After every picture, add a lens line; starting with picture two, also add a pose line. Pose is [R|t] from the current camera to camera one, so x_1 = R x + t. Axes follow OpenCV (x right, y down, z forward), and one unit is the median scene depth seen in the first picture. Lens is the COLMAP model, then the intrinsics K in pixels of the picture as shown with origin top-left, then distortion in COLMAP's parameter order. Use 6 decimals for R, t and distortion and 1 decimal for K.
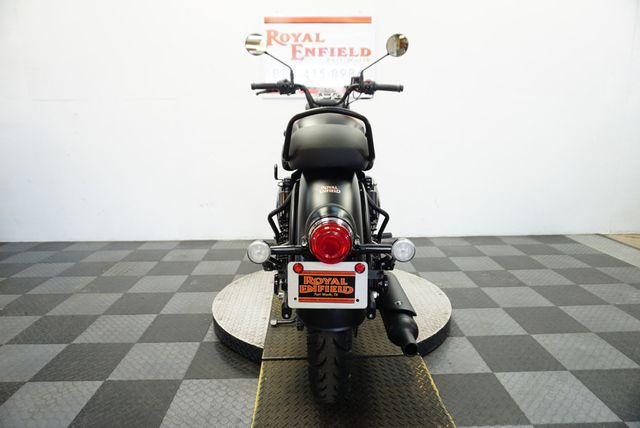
lens RADIAL K [[428.1, 0, 318.2], [0, 428.1, 212.6], [0, 0, 1]] dist [-0.047302, 0.032003]
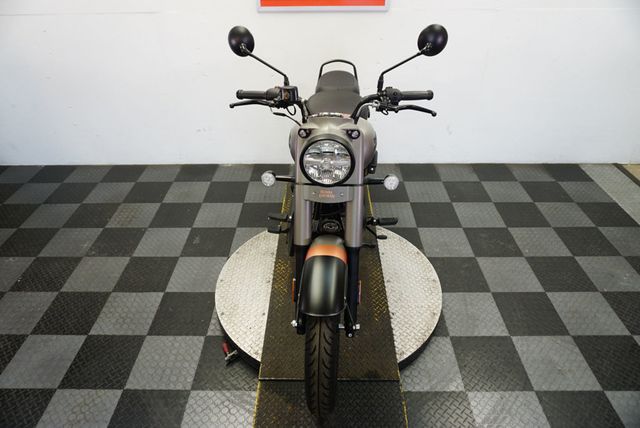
lens RADIAL K [[428.1, 0, 318.8], [0, 428.1, 211.9], [0, 0, 1]] dist [-0.047302, 0.032003]
pose [[0.999523, 0.017891, -0.025176, 0.023521], [-0.006629, 0.920410, 0.390897, -0.257490], [0.030166, -0.390544, 0.920090, 0.076789]]
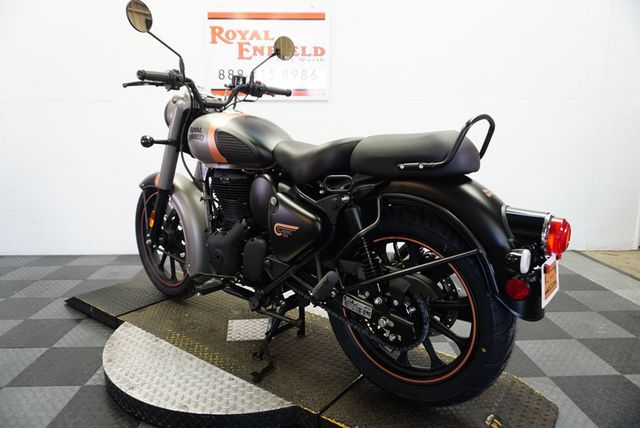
lens RADIAL K [[428.1, 0, 318.3], [0, 428.1, 213.6], [0, 0, 1]] dist [-0.047302, 0.032003]
pose [[0.999920, 0.006799, 0.010713, 0.110987], [-0.006684, 0.999920, -0.010721, -0.019545], [-0.010785, 0.010649, 0.999885, 0.094673]]
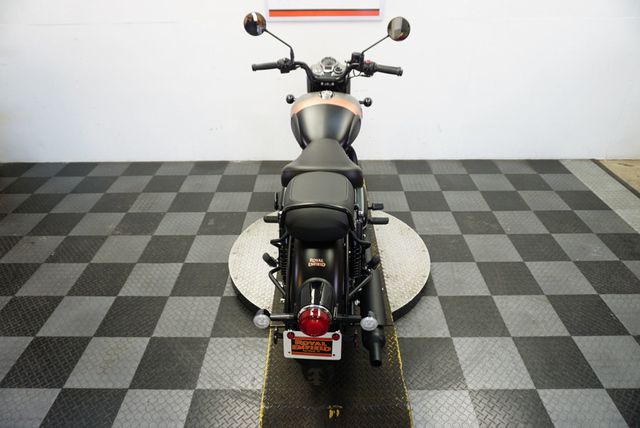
lens RADIAL K [[428.1, 0, 319.8], [0, 428.1, 211.4], [0, 0, 1]] dist [-0.047302, 0.032003]
pose [[0.999575, 0.014690, -0.025168, 0.022853], [-0.005123, 0.938790, 0.344452, -0.218157], [0.028687, -0.344177, 0.938467, -0.042800]]
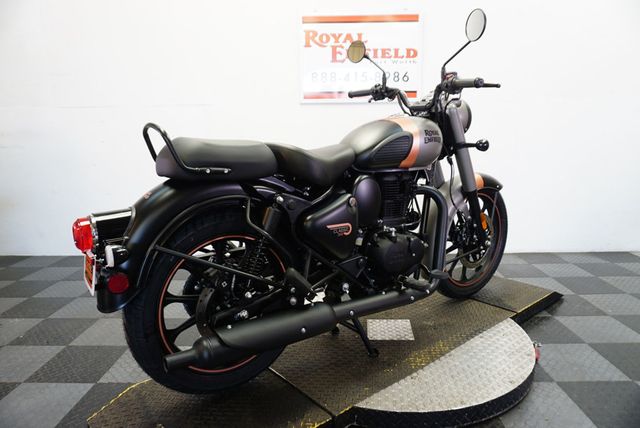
lens RADIAL K [[428.1, 0, 319.0], [0, 428.1, 212.7], [0, 0, 1]] dist [-0.047302, 0.032003]
pose [[0.999204, 0.003100, -0.039771, -0.056393], [-0.003669, 0.999892, -0.014245, -0.019573], [0.039722, 0.014379, 0.999107, 0.084419]]
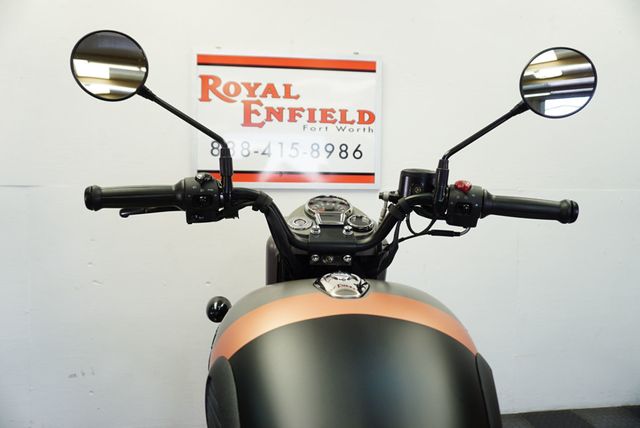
lens RADIAL K [[428.1, 0, 317.7], [0, 428.1, 216.2], [0, 0, 1]] dist [-0.047302, 0.032003]
pose [[0.995250, 0.011815, 0.096637, -0.016420], [0.002774, 0.988764, -0.149457, -0.160038], [-0.097317, 0.149015, 0.984034, 0.466542]]
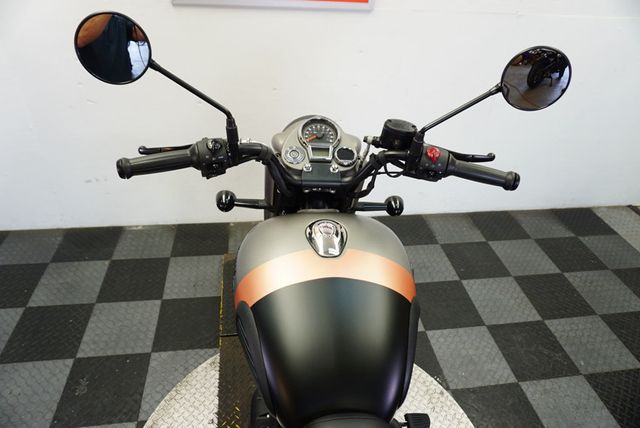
lens RADIAL K [[428.1, 0, 318.1], [0, 428.1, 212.9], [0, 0, 1]] dist [-0.047302, 0.032003]
pose [[0.990535, -0.018166, 0.136050, -0.027206], [-0.038820, 0.913655, 0.404633, -0.277668], [-0.131653, -0.406085, 0.904302, 0.430739]]
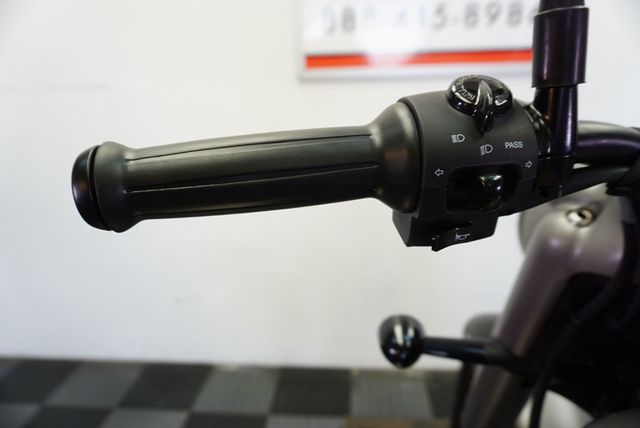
lens RADIAL K [[428.1, 0, 317.6], [0, 428.1, 214.3], [0, 0, 1]] dist [-0.047302, 0.032003]
pose [[0.993685, 0.011985, -0.111565, -0.067880], [0.000691, 0.993606, 0.112900, -0.201584], [0.112205, -0.112265, 0.987323, 0.618405]]
